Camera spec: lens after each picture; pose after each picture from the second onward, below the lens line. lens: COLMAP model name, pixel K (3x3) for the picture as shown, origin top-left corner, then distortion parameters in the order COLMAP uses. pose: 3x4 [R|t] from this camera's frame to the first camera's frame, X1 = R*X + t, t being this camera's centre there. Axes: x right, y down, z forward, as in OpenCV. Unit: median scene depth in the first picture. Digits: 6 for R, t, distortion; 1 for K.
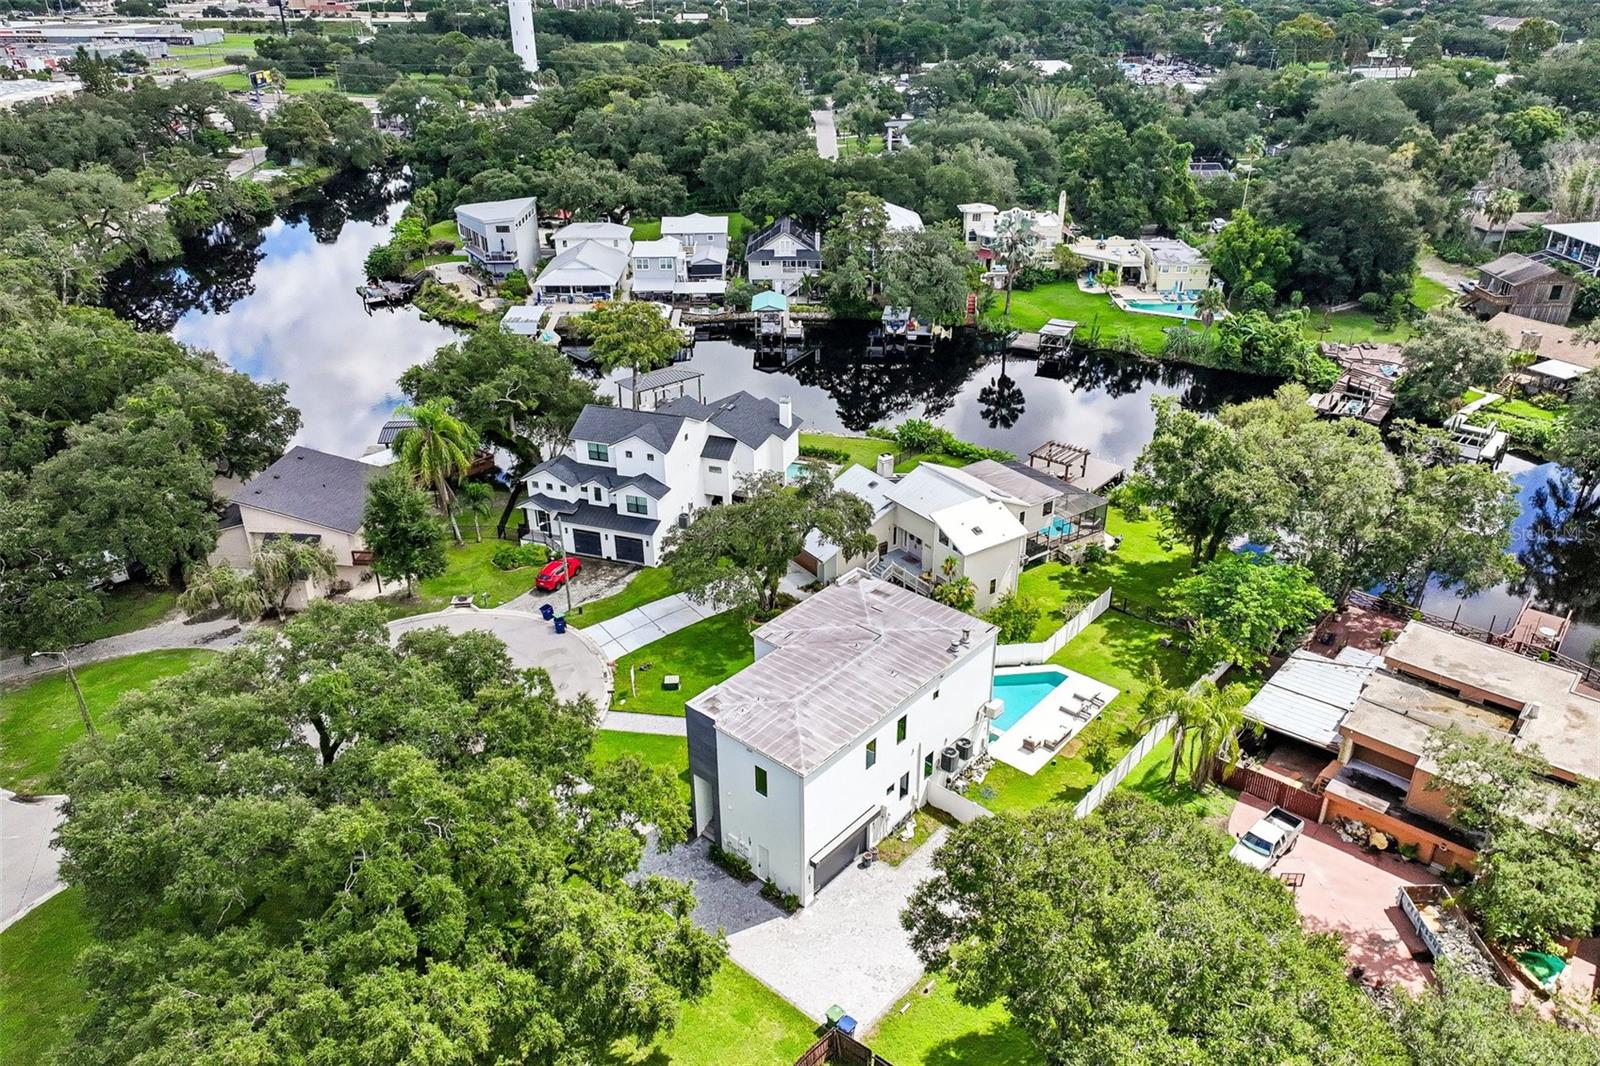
lens RADIAL K [[1098.5, 0, 800.6], [0, 1098.5, 530.9], [0, 0, 1]] dist [0.000781, 0.008660]
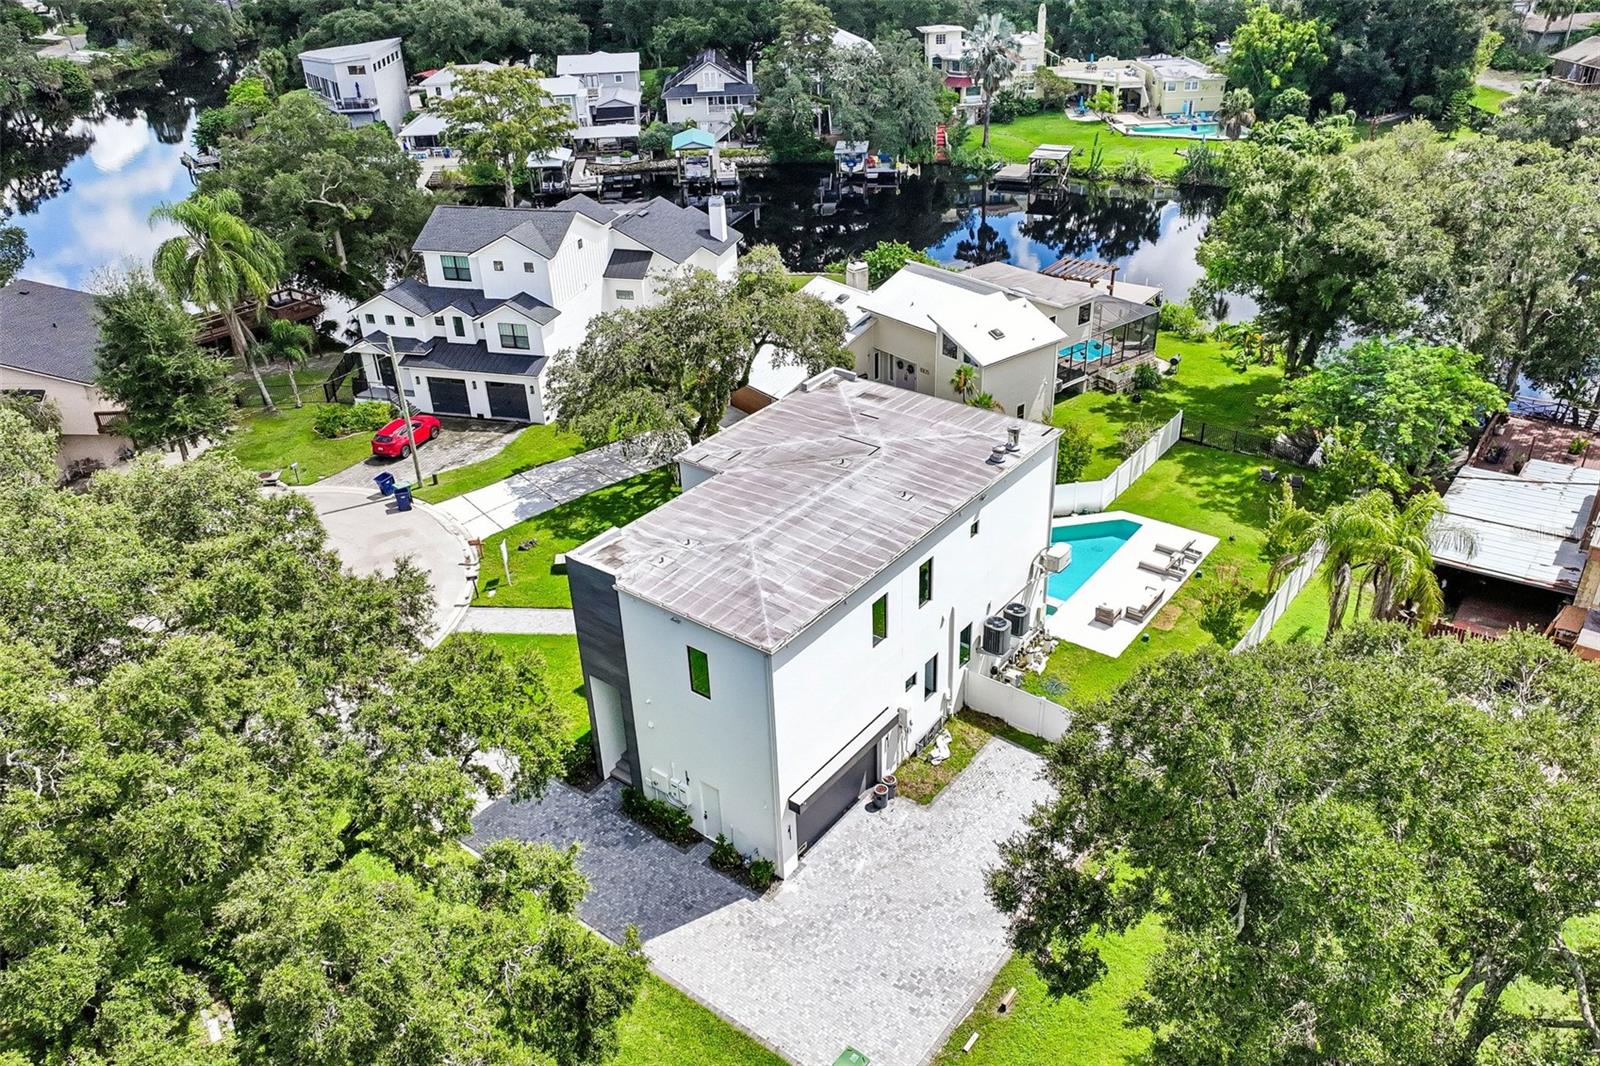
lens RADIAL K [[1123.2, 0, 806.1], [0, 1123.2, 528.2], [0, 0, 1]] dist [0.001893, 0.005098]
pose [[0.997376, -0.053749, 0.048508, -0.002311], [0.052411, 0.998220, 0.028444, 0.087360], [-0.049950, -0.025827, 0.998418, 0.255088]]
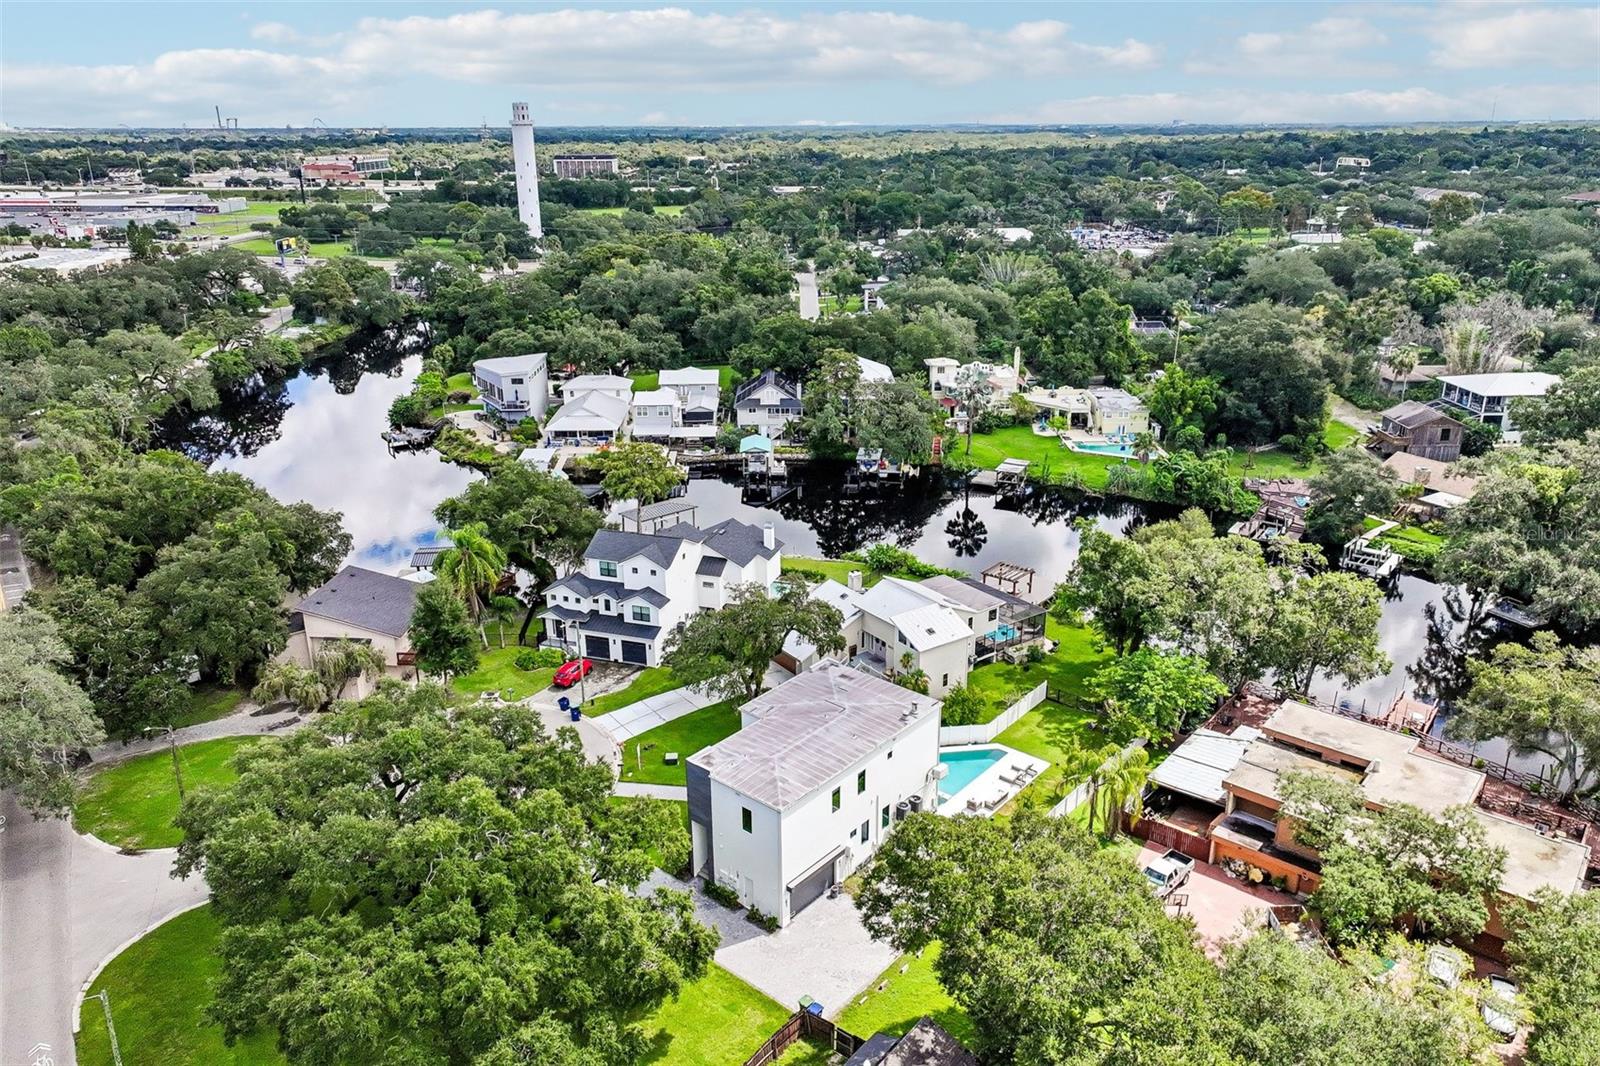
lens RADIAL K [[1125.6, 0, 800.0], [0, 1125.6, 533.0], [0, 0, 1]] dist [0.001166, -0.002598]
pose [[0.999948, -0.003448, 0.009591, 0.008193], [0.004662, 0.991559, -0.129575, 0.045801], [-0.009063, 0.129613, 0.991523, -0.192372]]
